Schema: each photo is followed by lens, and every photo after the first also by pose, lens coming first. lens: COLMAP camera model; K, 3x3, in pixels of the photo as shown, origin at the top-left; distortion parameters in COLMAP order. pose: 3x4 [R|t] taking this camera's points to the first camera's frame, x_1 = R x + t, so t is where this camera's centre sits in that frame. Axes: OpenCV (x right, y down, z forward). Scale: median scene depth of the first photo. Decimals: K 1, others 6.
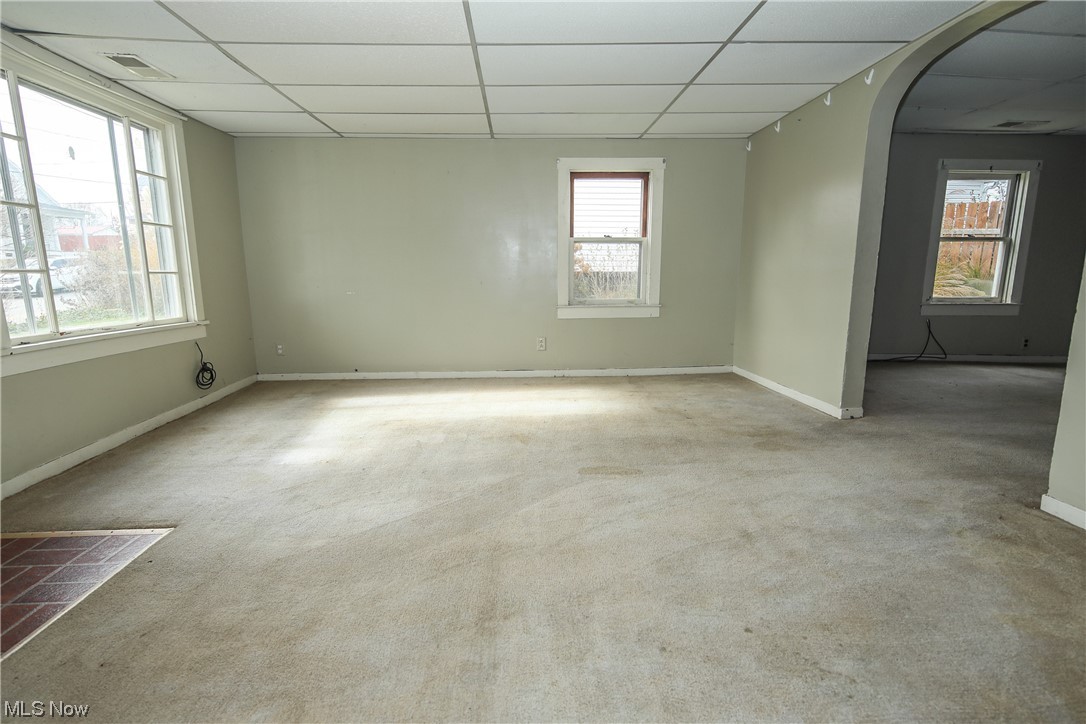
lens RADIAL K [[545.4, 0, 537.0], [0, 545.4, 367.6], [0, 0, 1]] dist [-0.000853, -0.000702]
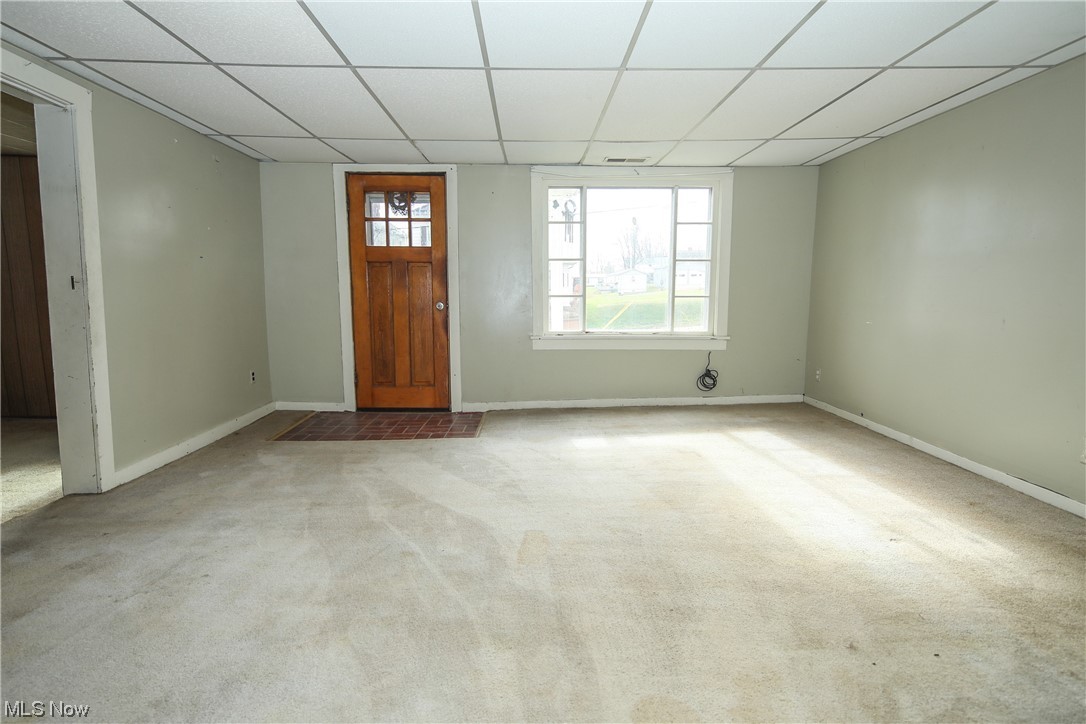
lens RADIAL K [[545.4, 0, 537.0], [0, 545.4, 367.6], [0, 0, 1]] dist [-0.000853, -0.000702]
pose [[-0.022417, 0.148567, -0.988648, 0.619079], [-0.162392, 0.975223, 0.150231, -0.137903], [0.986472, 0.163916, 0.002265, 0.632779]]
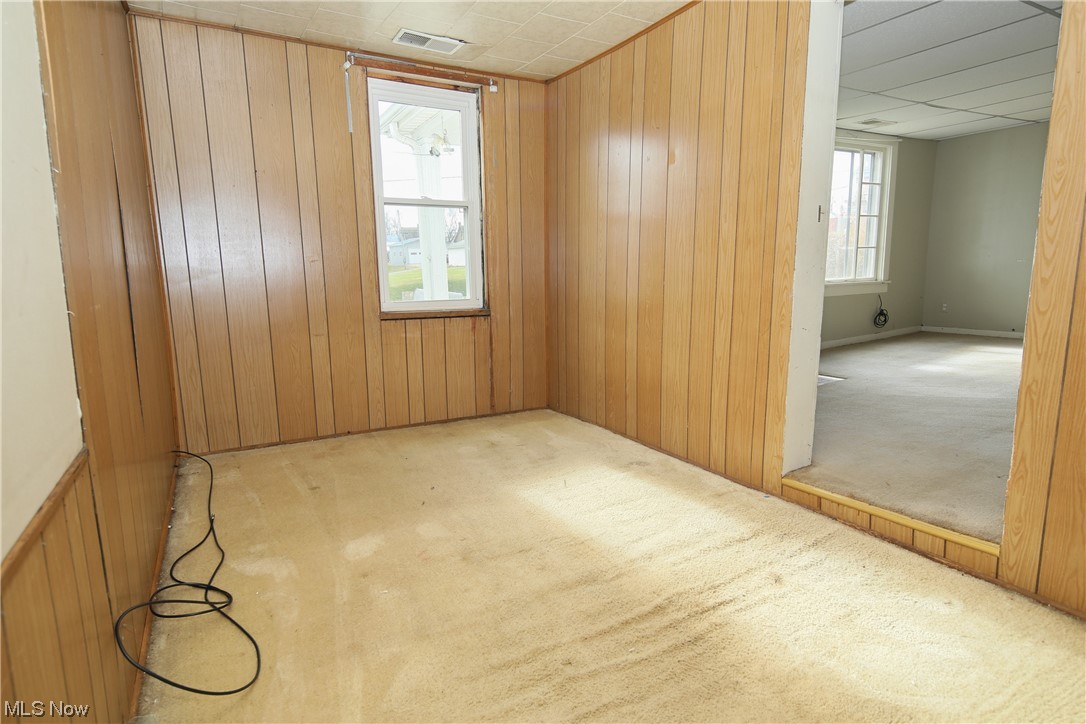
lens RADIAL K [[565.3, 0, 543.0], [0, 565.3, 362.0], [0, 0, 1]] dist [0.001422, -0.000238]
pose [[0.451095, 0.152587, -0.879336, 0.332721], [-0.126056, 0.986292, 0.106480, 0.084131], [0.883529, 0.062813, 0.464145, -0.494072]]
